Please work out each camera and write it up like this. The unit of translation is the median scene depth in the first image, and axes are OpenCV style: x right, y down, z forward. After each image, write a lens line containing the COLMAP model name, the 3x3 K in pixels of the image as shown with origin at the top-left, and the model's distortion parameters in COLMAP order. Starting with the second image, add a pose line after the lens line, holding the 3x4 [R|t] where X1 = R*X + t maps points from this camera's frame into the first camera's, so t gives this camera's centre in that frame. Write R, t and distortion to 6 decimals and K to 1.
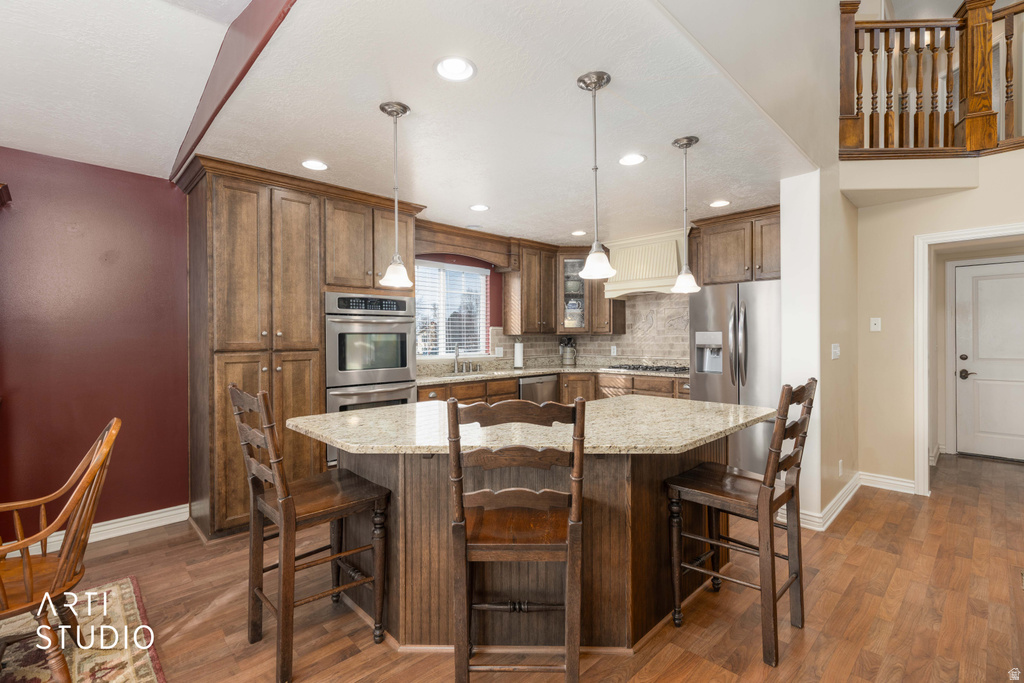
lens RADIAL K [[463.8, 0, 508.9], [0, 463.8, 337.5], [0, 0, 1]] dist [0.005063, 0.000182]
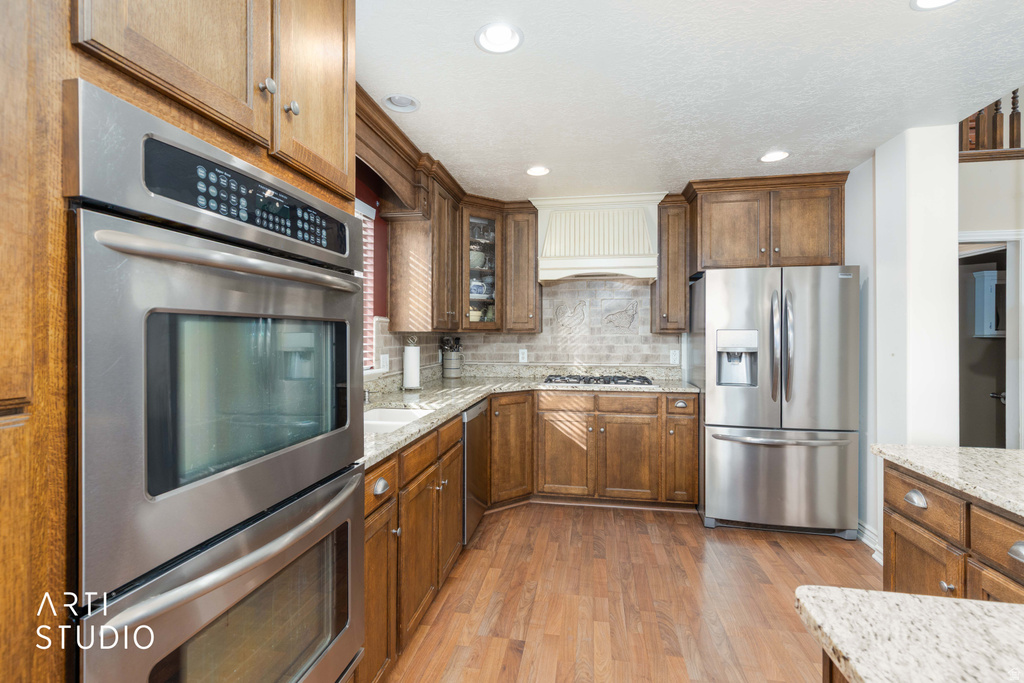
lens RADIAL K [[463.8, 0, 509.6], [0, 463.8, 334.7], [0, 0, 1]] dist [0.005063, 0.000182]
pose [[0.805342, 0.006960, 0.592769, -0.246906], [-0.004810, 0.999975, -0.005206, 0.000350], [-0.592791, 0.001342, 0.805356, 0.510431]]
